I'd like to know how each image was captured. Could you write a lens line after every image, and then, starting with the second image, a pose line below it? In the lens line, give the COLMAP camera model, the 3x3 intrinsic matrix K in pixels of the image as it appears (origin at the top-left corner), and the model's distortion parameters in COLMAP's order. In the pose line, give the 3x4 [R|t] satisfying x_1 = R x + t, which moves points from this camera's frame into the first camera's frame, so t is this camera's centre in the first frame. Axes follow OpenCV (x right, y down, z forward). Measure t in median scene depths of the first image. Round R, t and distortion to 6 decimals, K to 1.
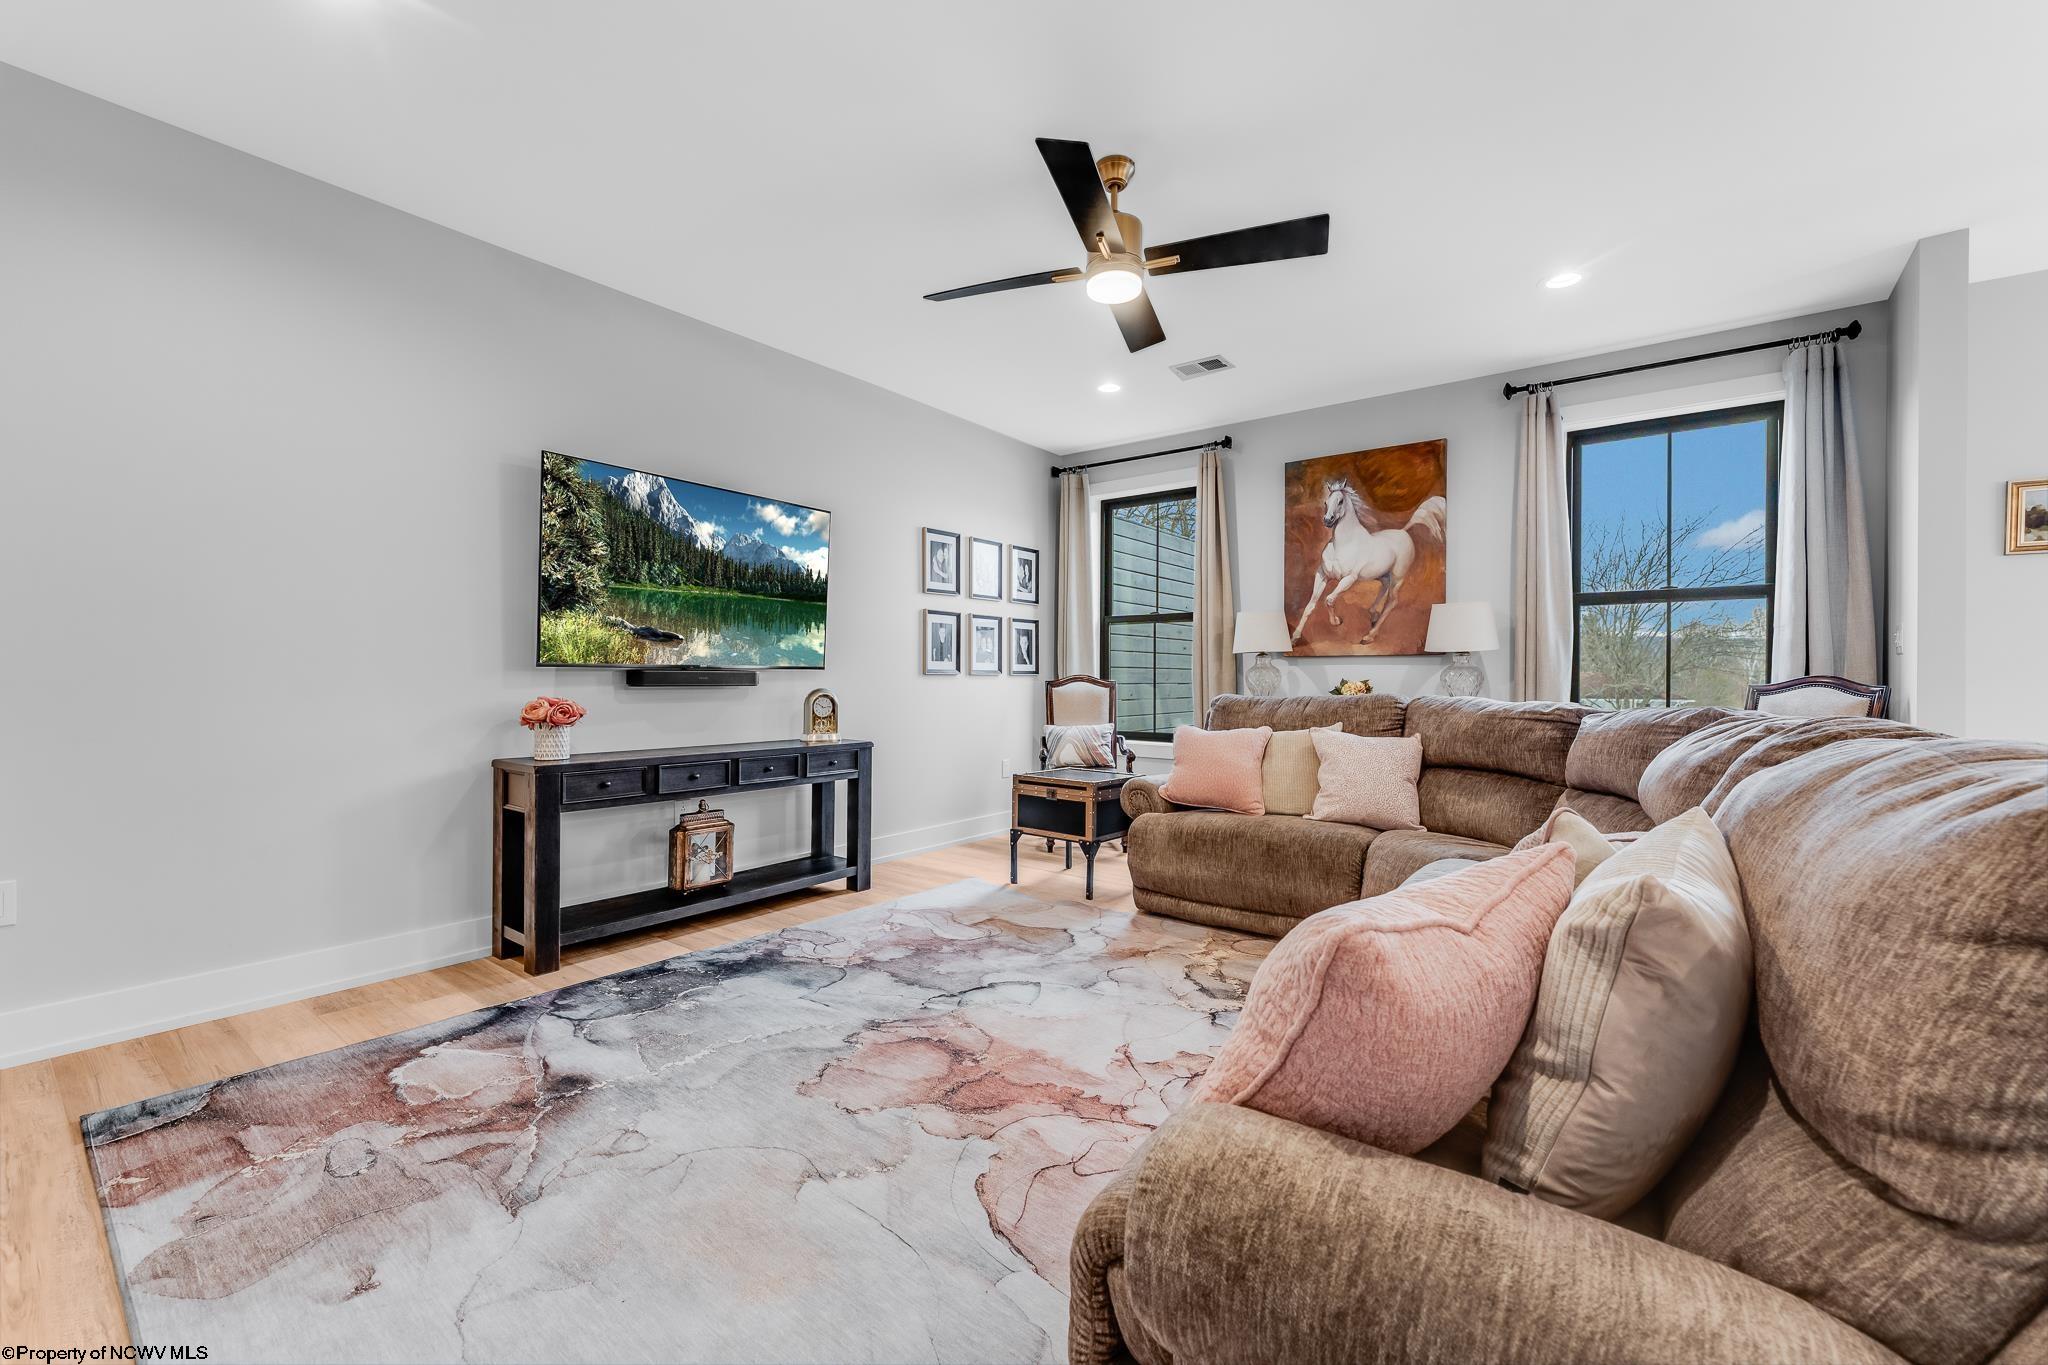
lens RADIAL K [[835.2, 0, 1014.2], [0, 835.2, 682.2], [0, 0, 1]] dist [-0.000324, -0.000675]
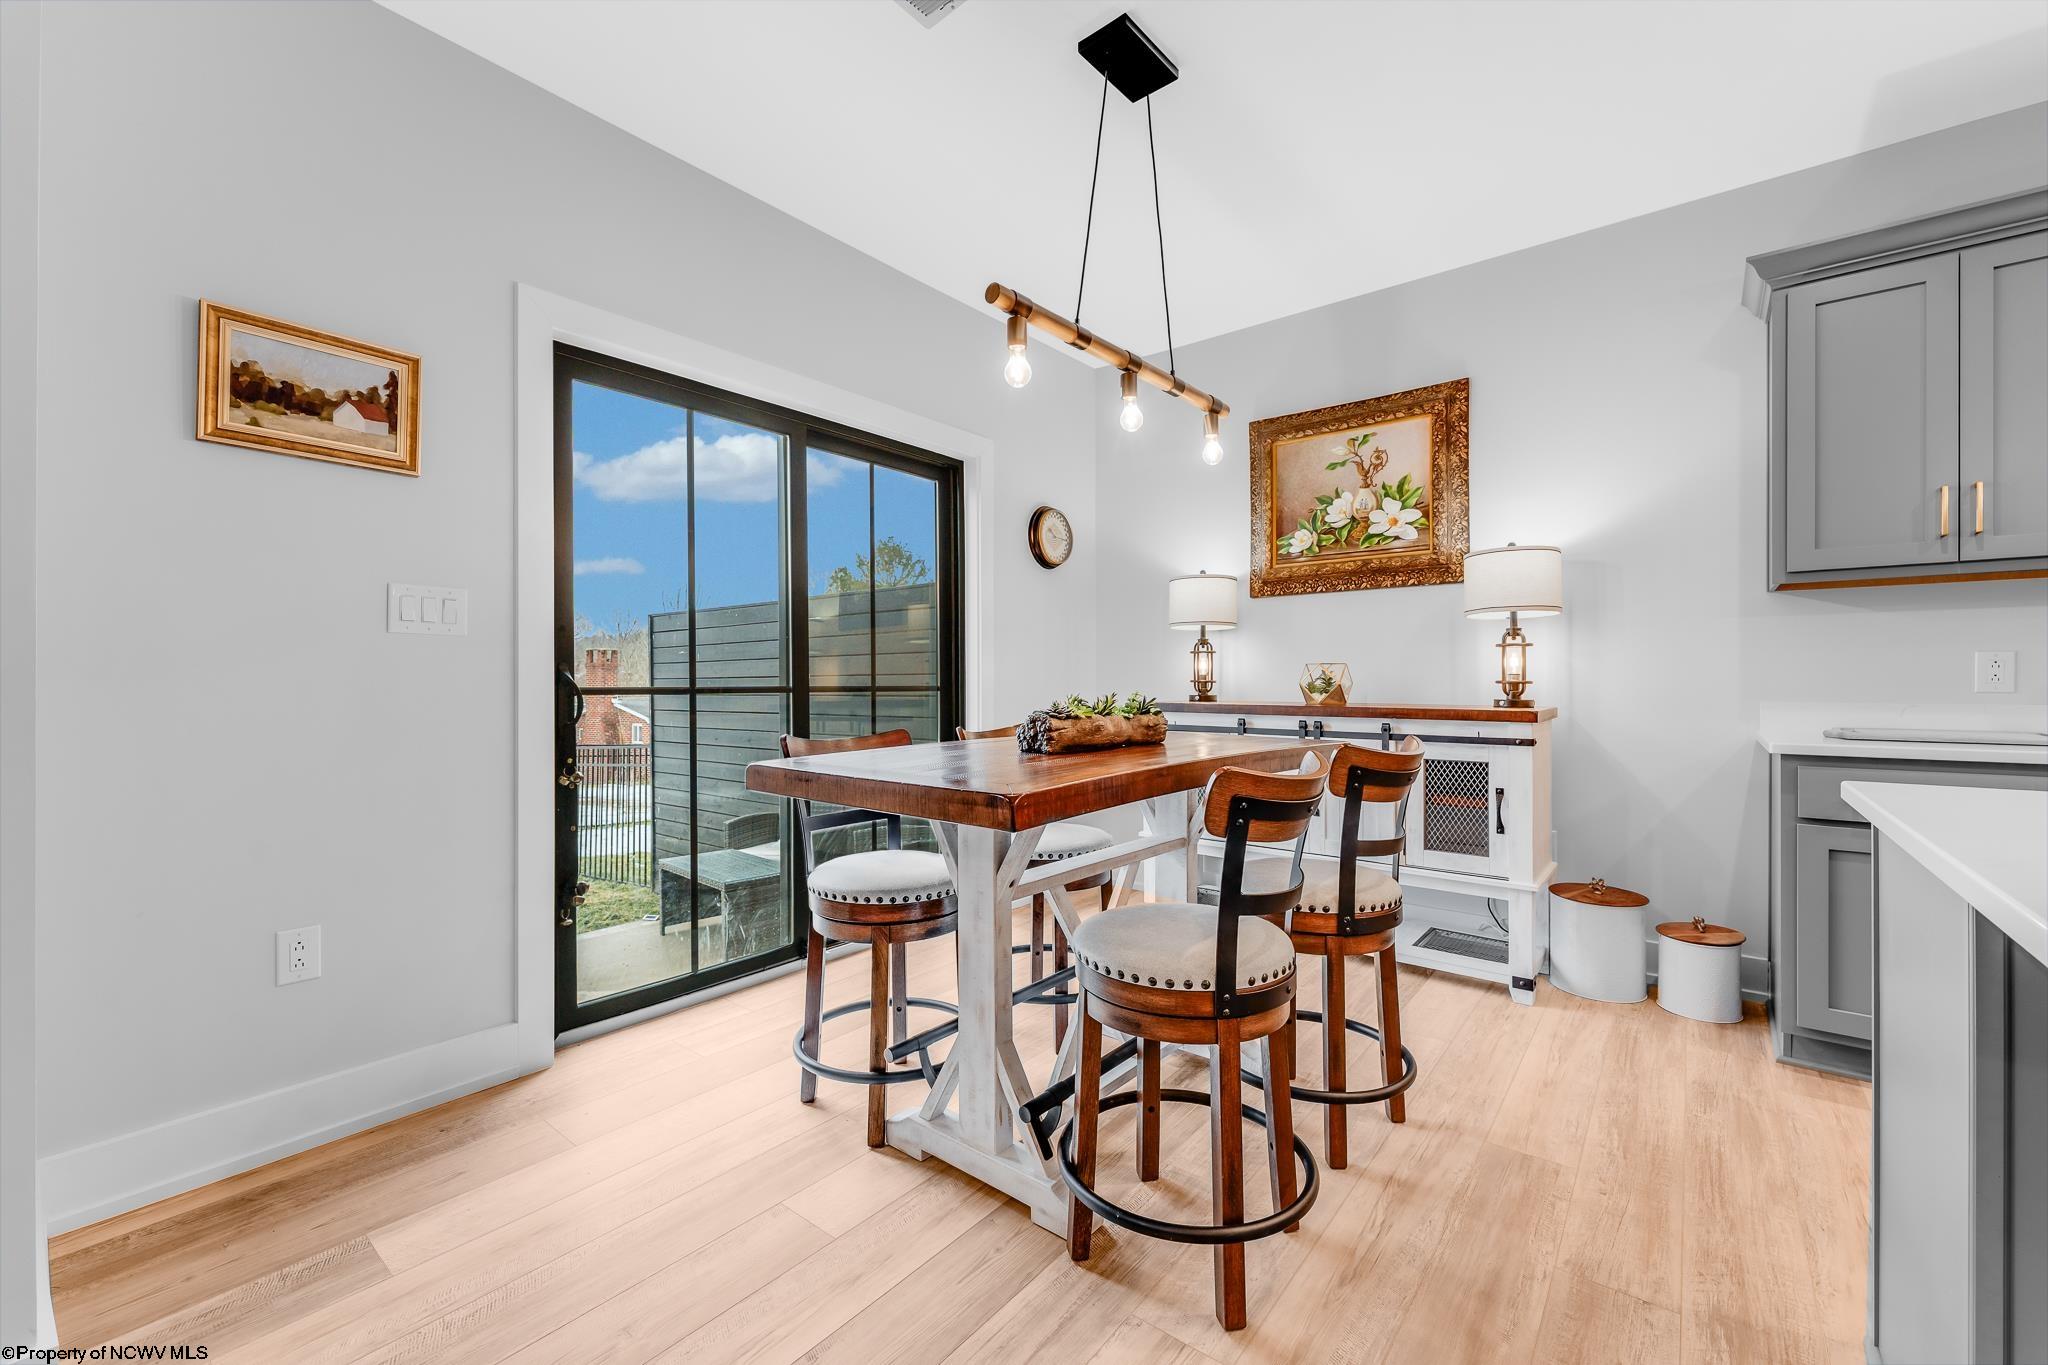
lens RADIAL K [[834.4, 0, 1016.0], [0, 834.4, 681.7], [0, 0, 1]] dist [-0.001074, -0.000118]
pose [[0.026321, -0.002240, 0.999651, 0.723297], [0.004113, 0.999989, 0.002133, 0.000611], [-0.999645, 0.004055, 0.026330, 0.503808]]
